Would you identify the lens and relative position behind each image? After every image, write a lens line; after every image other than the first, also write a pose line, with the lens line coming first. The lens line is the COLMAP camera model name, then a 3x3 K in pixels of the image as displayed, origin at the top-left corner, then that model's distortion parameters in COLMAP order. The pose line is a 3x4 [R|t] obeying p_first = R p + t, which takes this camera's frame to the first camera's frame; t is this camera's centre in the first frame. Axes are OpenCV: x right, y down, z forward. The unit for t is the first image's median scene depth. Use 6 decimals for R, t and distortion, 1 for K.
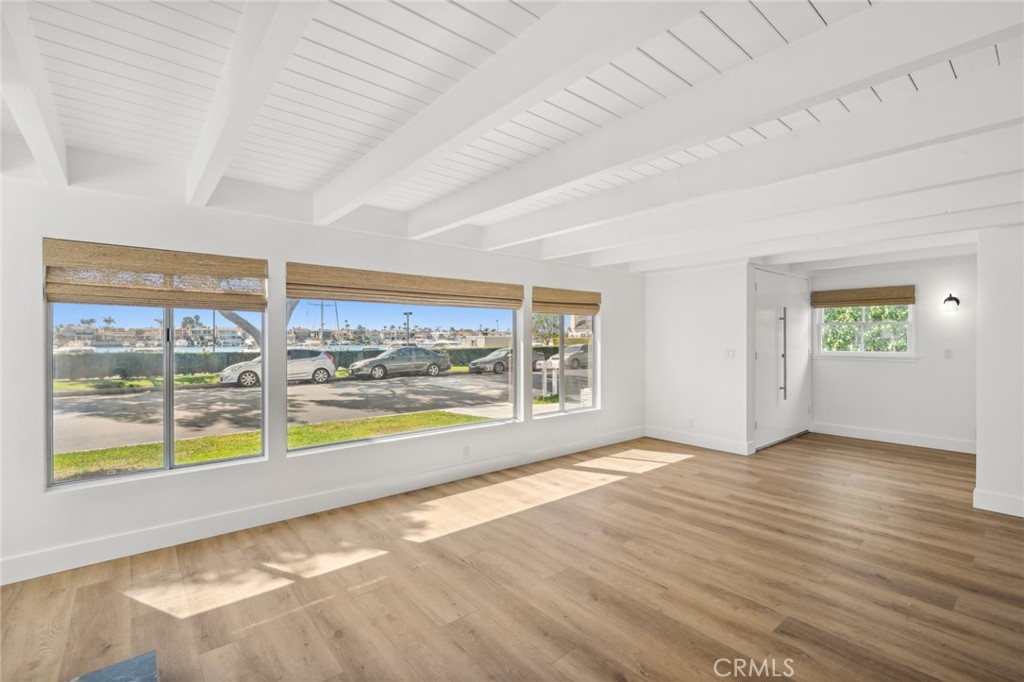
lens RADIAL K [[456.7, 0, 512.0], [0, 456.7, 341.0], [0, 0, 1]] dist [-0.004800, 0.000315]
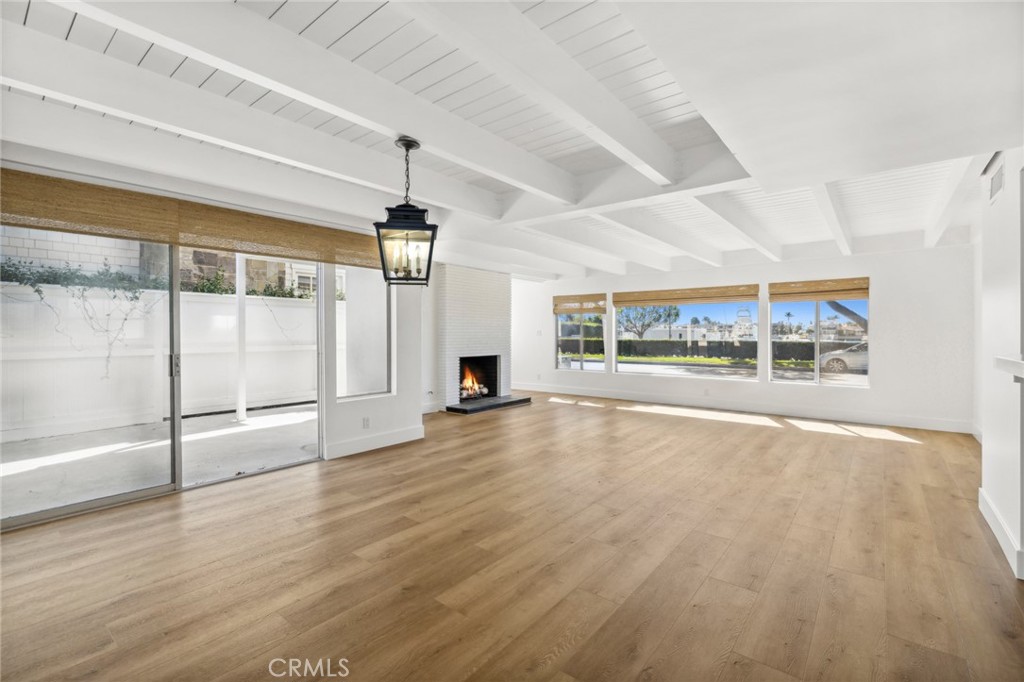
lens RADIAL K [[460.6, 0, 500.5], [0, 460.6, 333.8], [0, 0, 1]] dist [-0.005108, 0.000123]
pose [[0.182729, 0.000899, -0.983163, 1.712026], [-0.005243, 0.999986, -0.000060, 0.045902], [0.983149, 0.005166, 0.182731, -0.037431]]
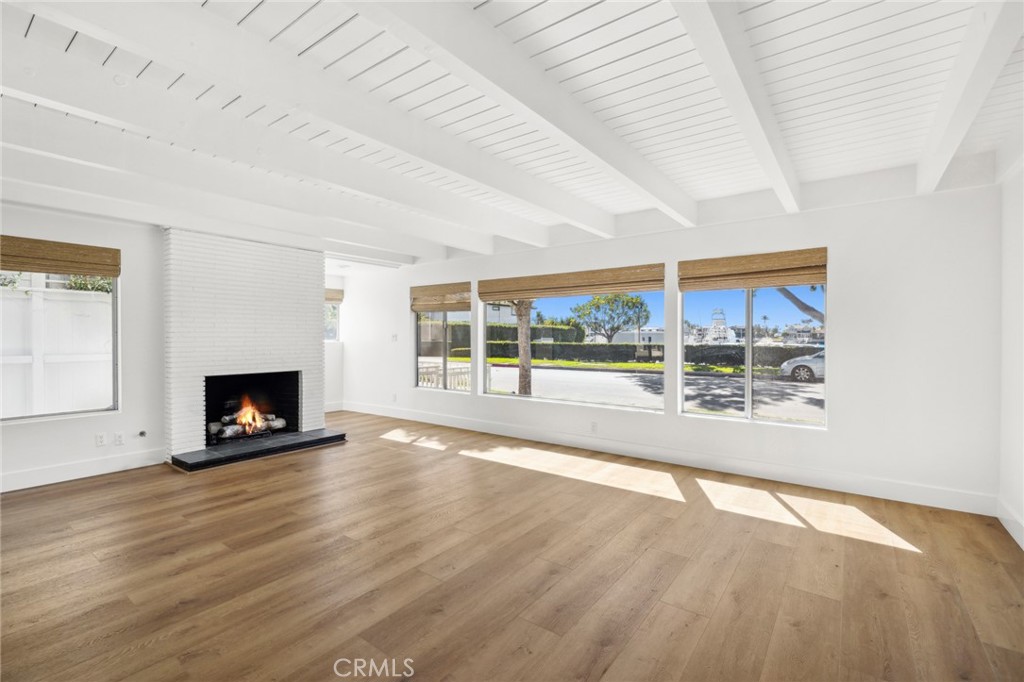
lens RADIAL K [[459.9, 0, 503.4], [0, 459.9, 338.8], [0, 0, 1]] dist [-0.007037, -0.000429]
pose [[0.222369, 0.005551, -0.974947, 1.141722], [-0.005781, 0.999974, 0.004375, 0.033930], [0.974945, 0.004664, 0.222395, 0.666743]]
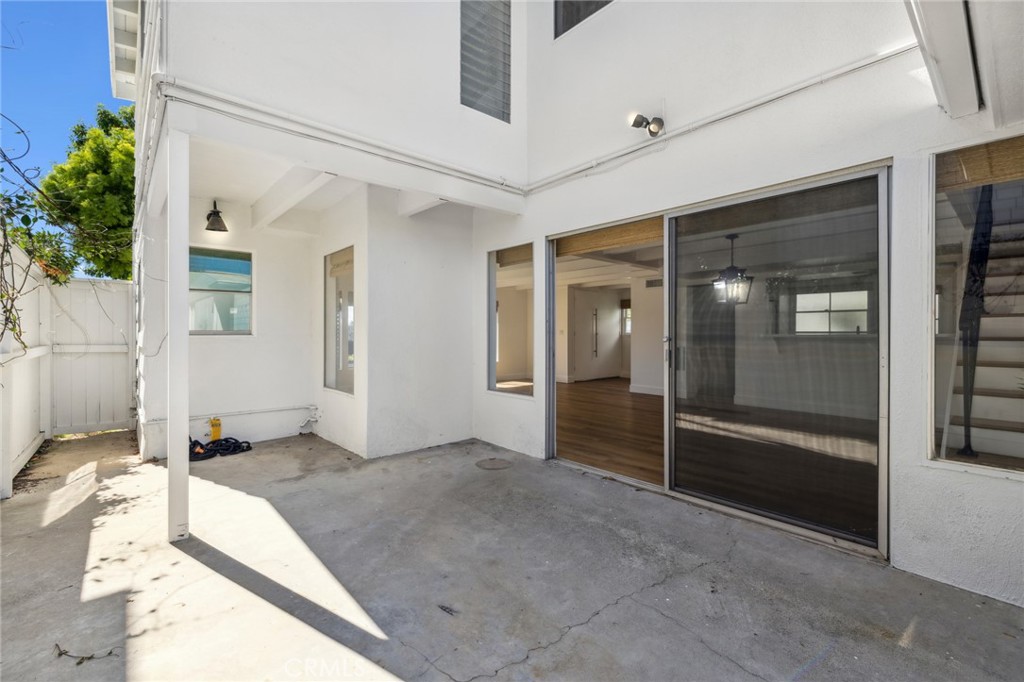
lens RADIAL K [[446.0, 0, 505.6], [0, 446.0, 335.3], [0, 0, 1]] dist [0.000934, -0.000077]
pose [[0.999880, 0.001208, 0.015433, 0.316251], [-0.001151, 0.999992, -0.003713, 0.072969], [-0.015437, 0.003695, 0.999874, -1.395922]]
